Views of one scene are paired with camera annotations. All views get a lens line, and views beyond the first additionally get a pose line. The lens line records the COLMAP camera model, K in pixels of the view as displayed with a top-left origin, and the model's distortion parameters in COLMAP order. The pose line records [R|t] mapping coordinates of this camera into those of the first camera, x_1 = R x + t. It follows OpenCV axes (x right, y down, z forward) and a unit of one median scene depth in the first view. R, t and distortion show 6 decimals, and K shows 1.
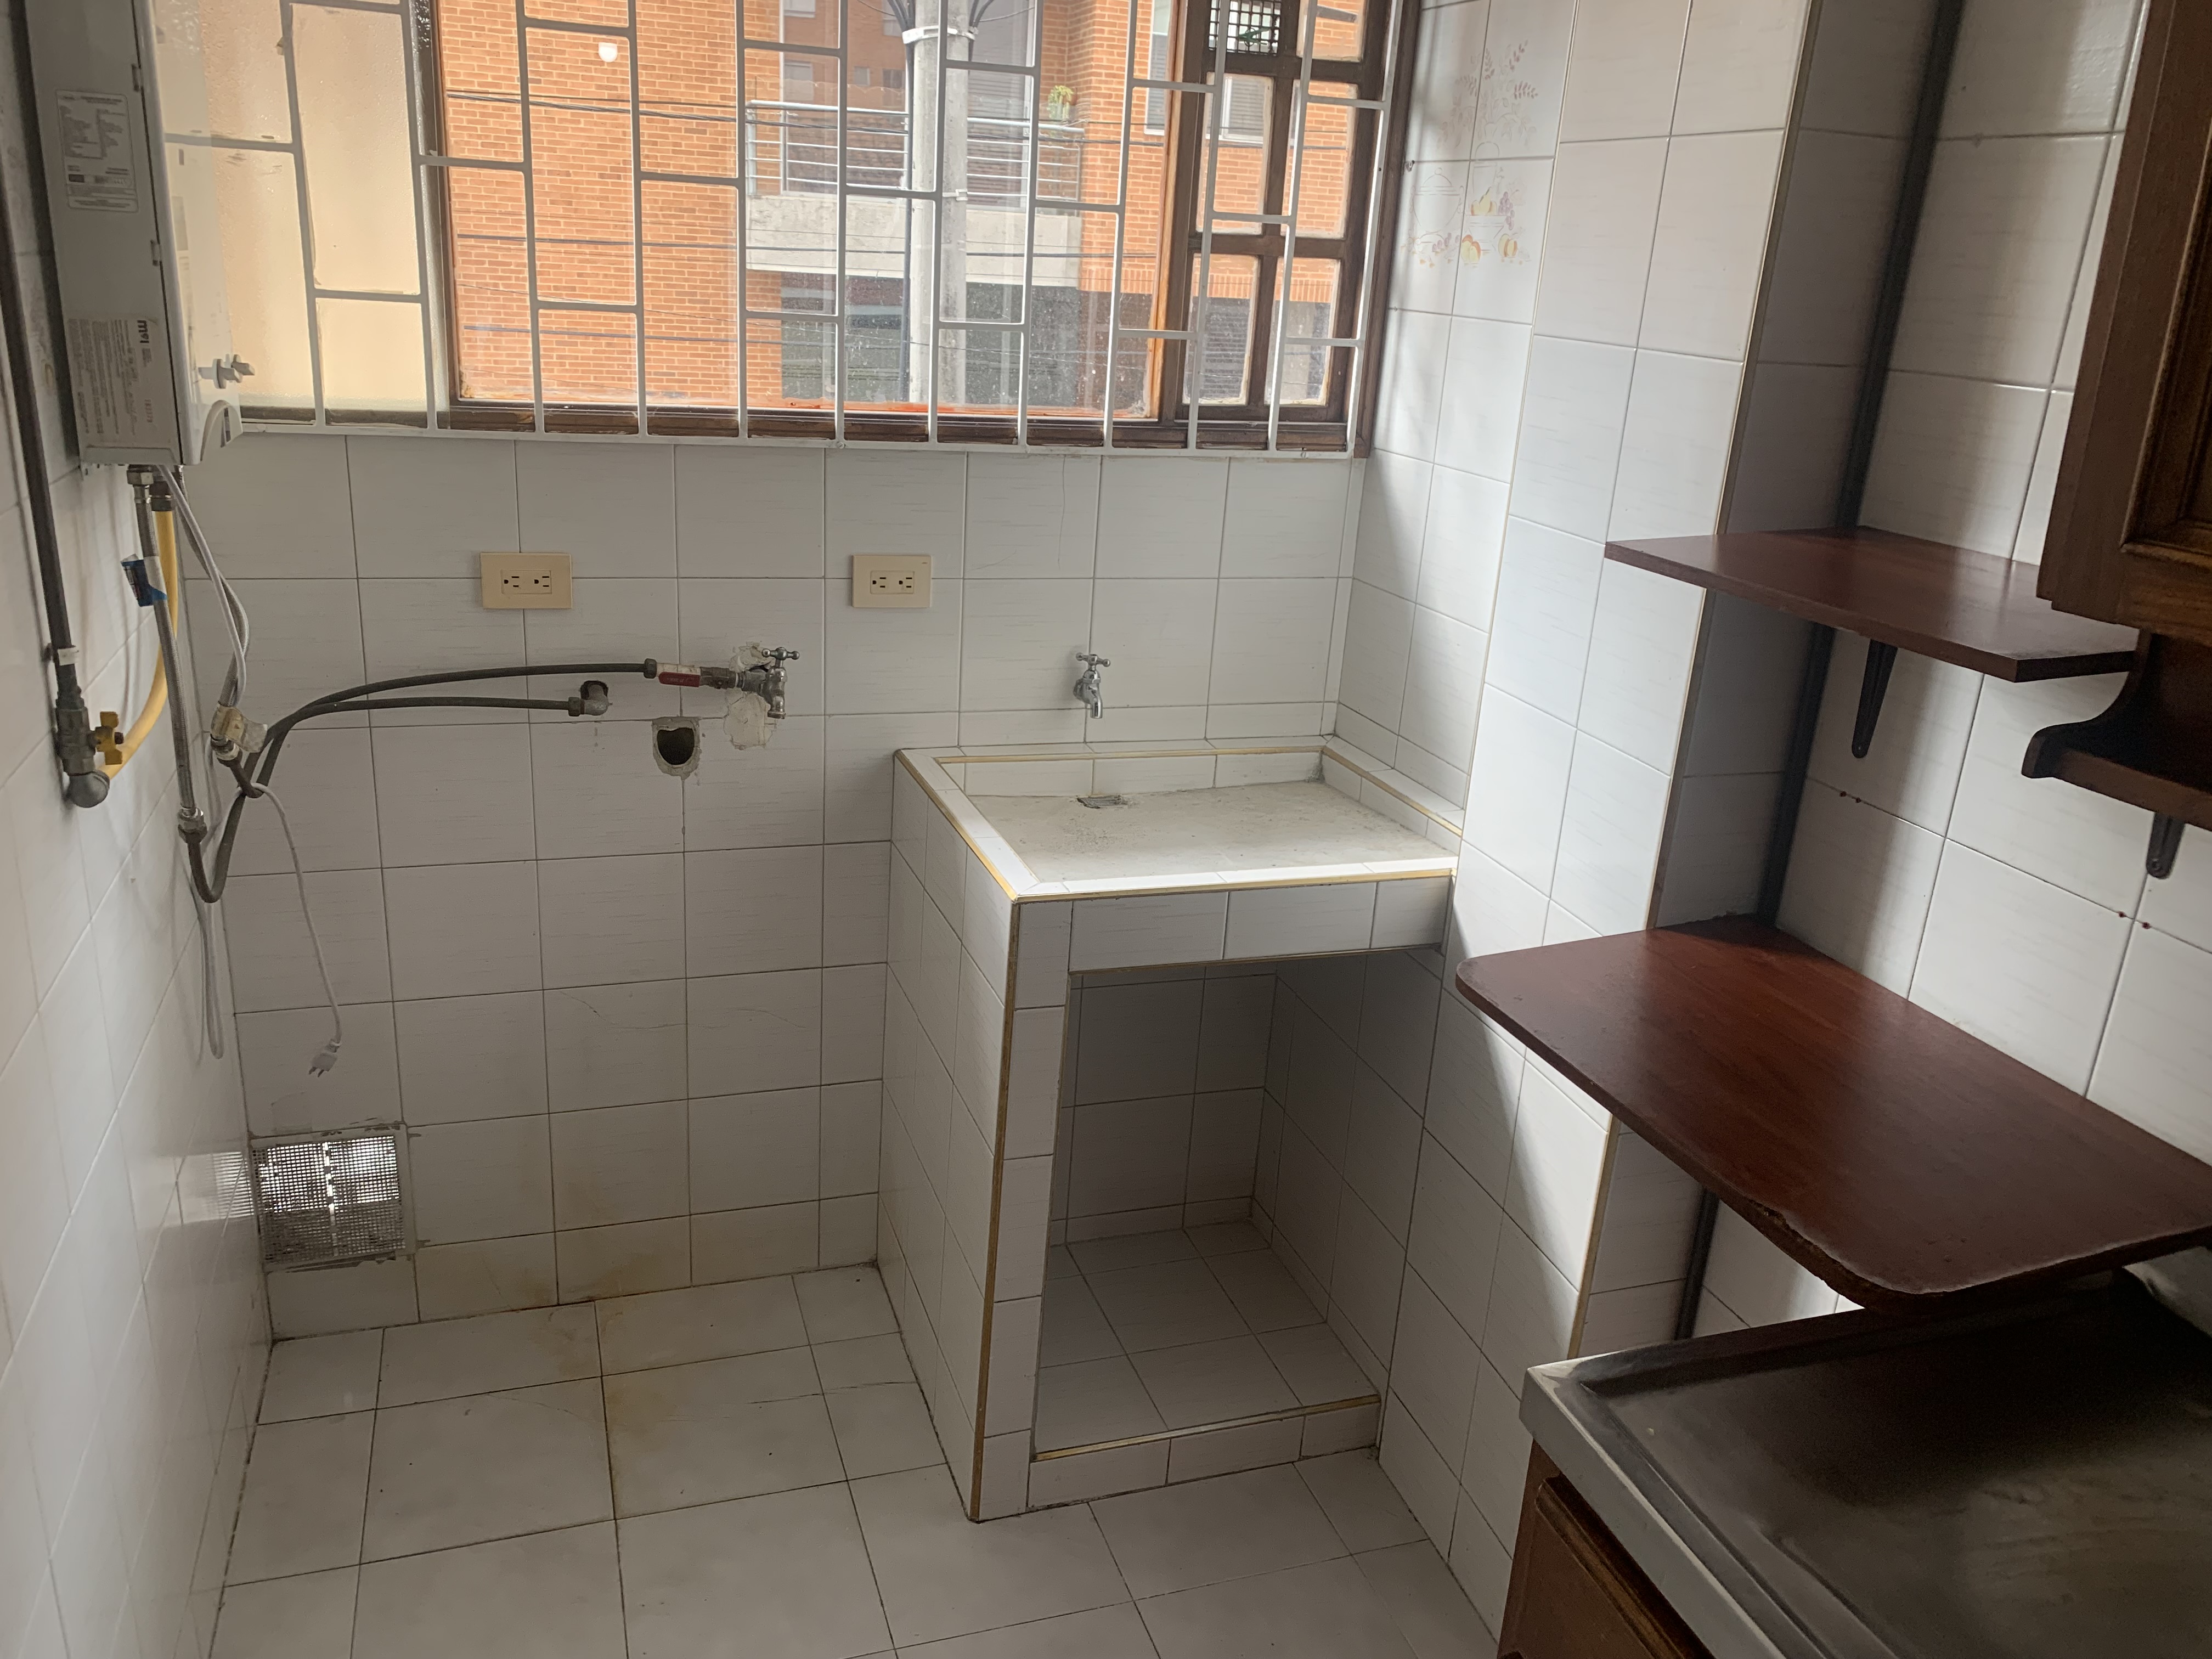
lens RADIAL K [[1635.7, 0, 1087.2], [0, 1635.7, 801.1], [0, 0, 1]] dist [0.066054, -0.110896]
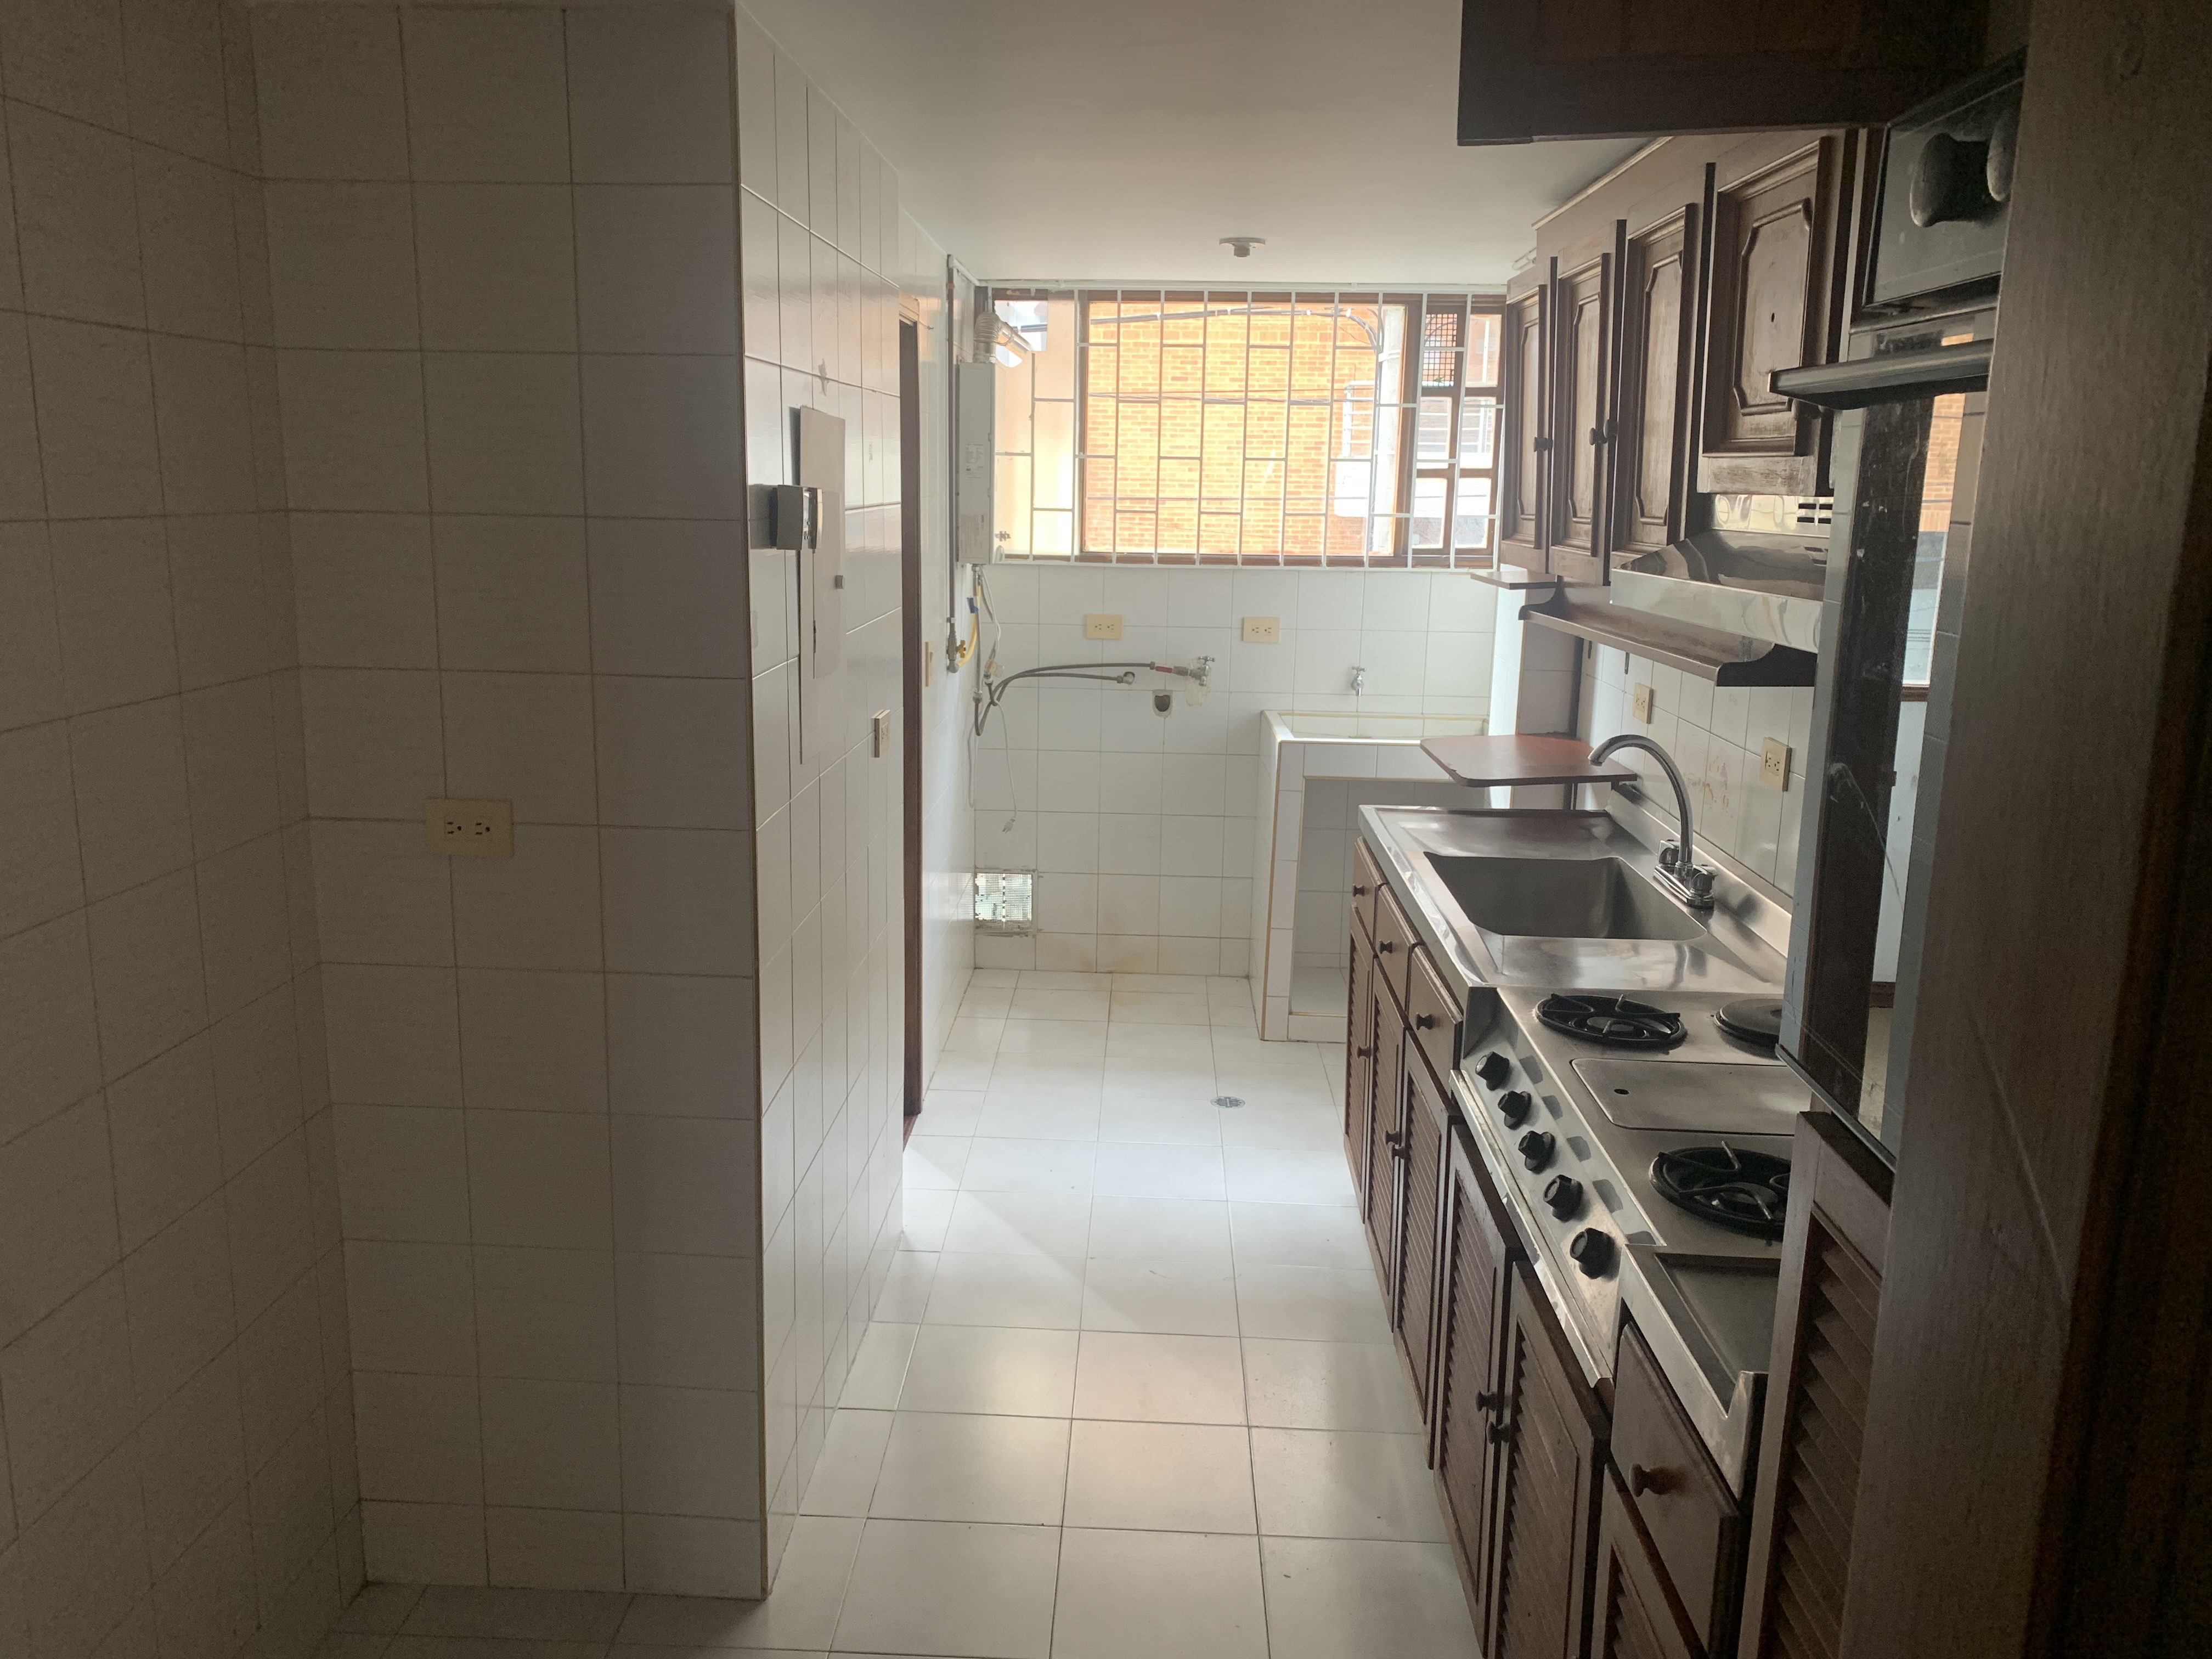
lens RADIAL K [[1635.7, 0, 1087.2], [0, 1635.7, 801.1], [0, 0, 1]] dist [0.066054, -0.110896]
pose [[0.931496, 0.026555, -0.362780, 0.479964], [-0.078372, 0.988560, -0.128870, 0.406750], [0.355208, 0.148474, 0.922921, -1.102066]]
